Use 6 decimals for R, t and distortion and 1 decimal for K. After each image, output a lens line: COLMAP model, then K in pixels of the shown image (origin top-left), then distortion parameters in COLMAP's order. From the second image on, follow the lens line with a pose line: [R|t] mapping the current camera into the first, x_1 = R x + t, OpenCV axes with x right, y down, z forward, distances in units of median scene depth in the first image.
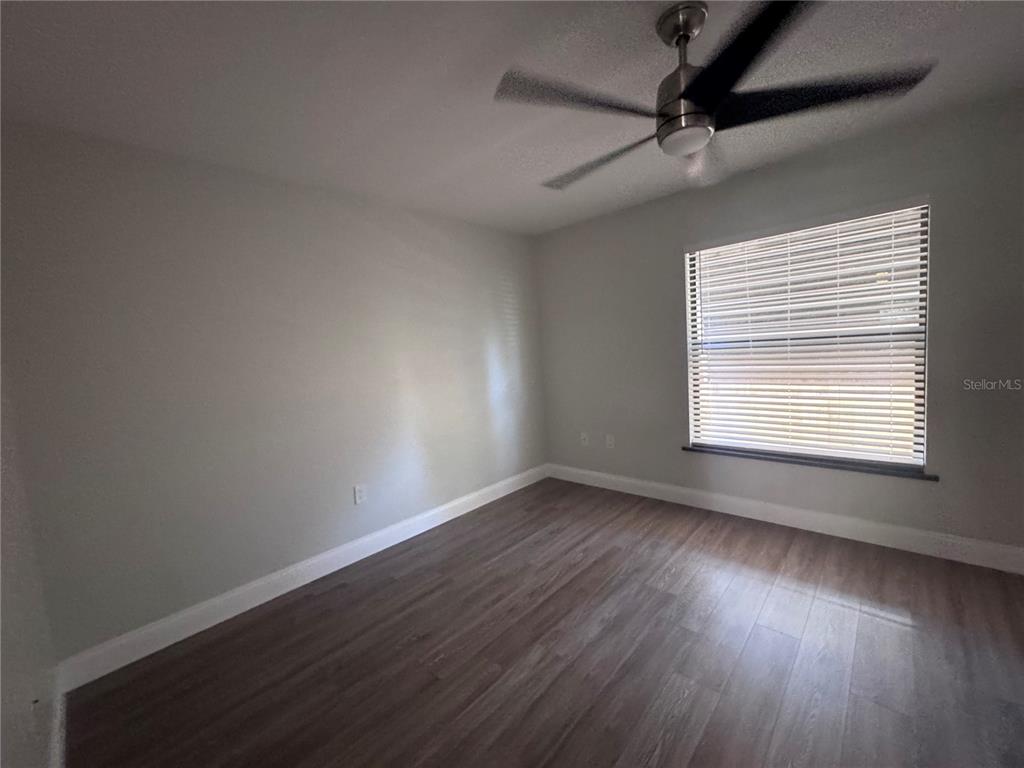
lens RADIAL K [[411.0, 0, 514.1], [0, 411.0, 380.5], [0, 0, 1]] dist [-0.000232, 0.000357]
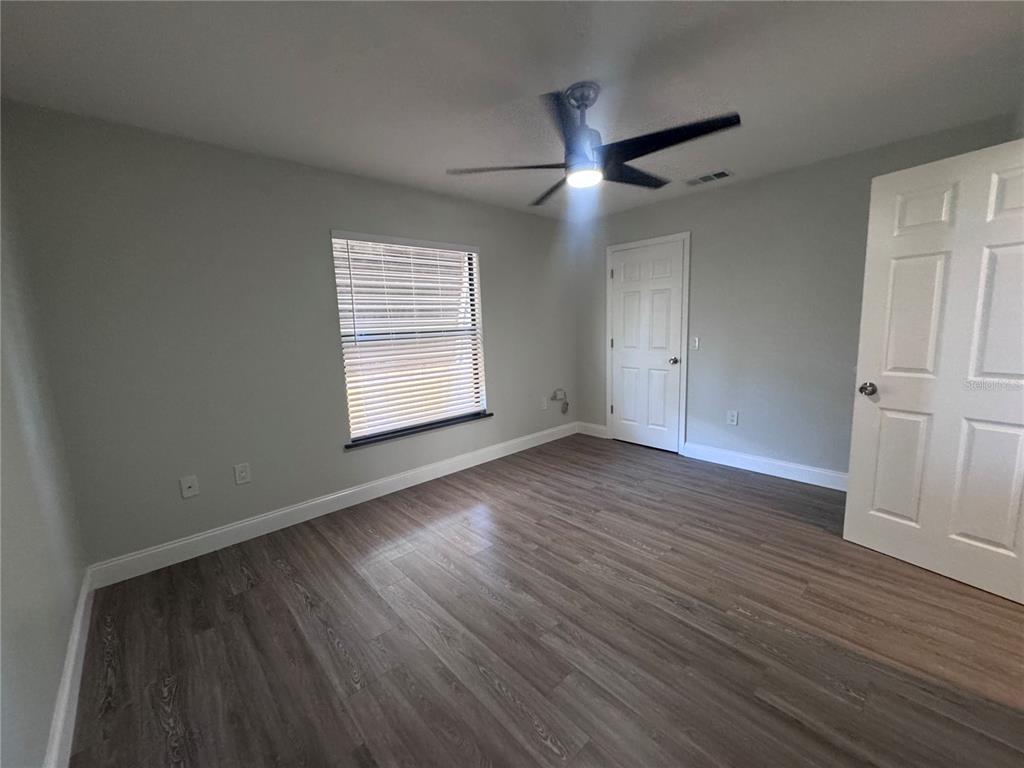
lens RADIAL K [[411.0, 0, 510.5], [0, 411.0, 380.9], [0, 0, 1]] dist [-0.000232, 0.000357]
pose [[0.085889, -0.071700, 0.993721, -0.575089], [0.115276, 0.991423, 0.061570, 0.001485], [-0.989613, 0.109264, 0.093418, 0.637817]]
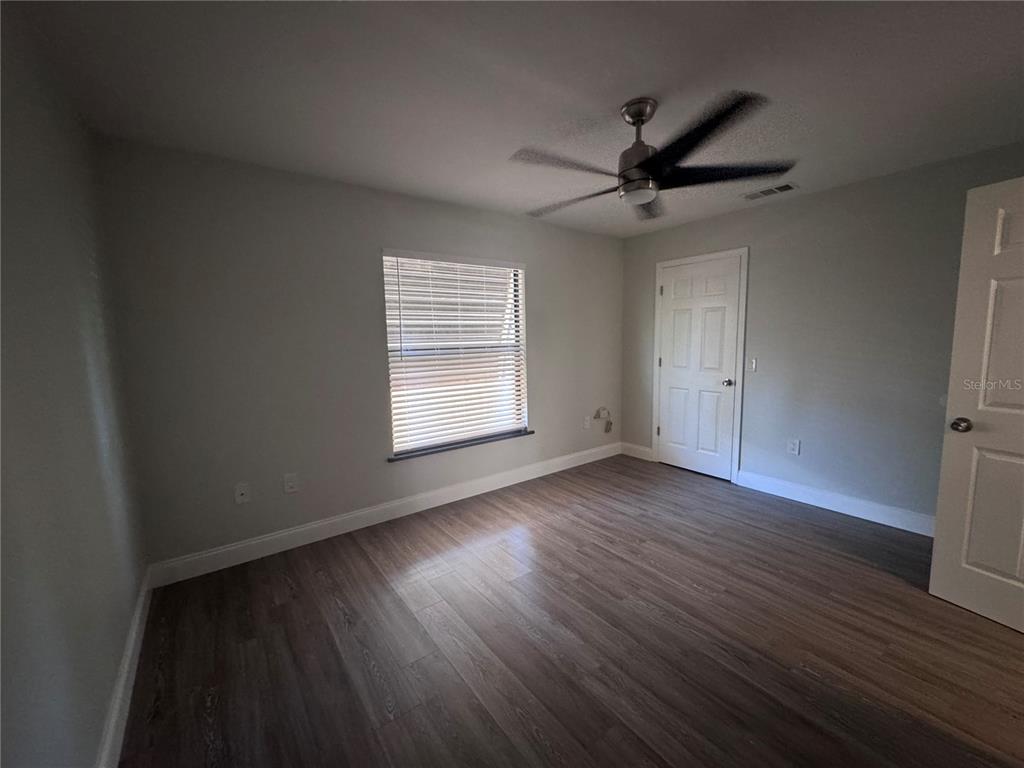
lens RADIAL K [[411.0, 0, 510.4], [0, 411.0, 381.4], [0, 0, 1]] dist [-0.000232, 0.000357]
pose [[0.183417, -0.040026, 0.982220, -0.554718], [0.090348, 0.995628, 0.023701, -0.016368], [-0.978875, 0.084394, 0.186231, 0.647975]]
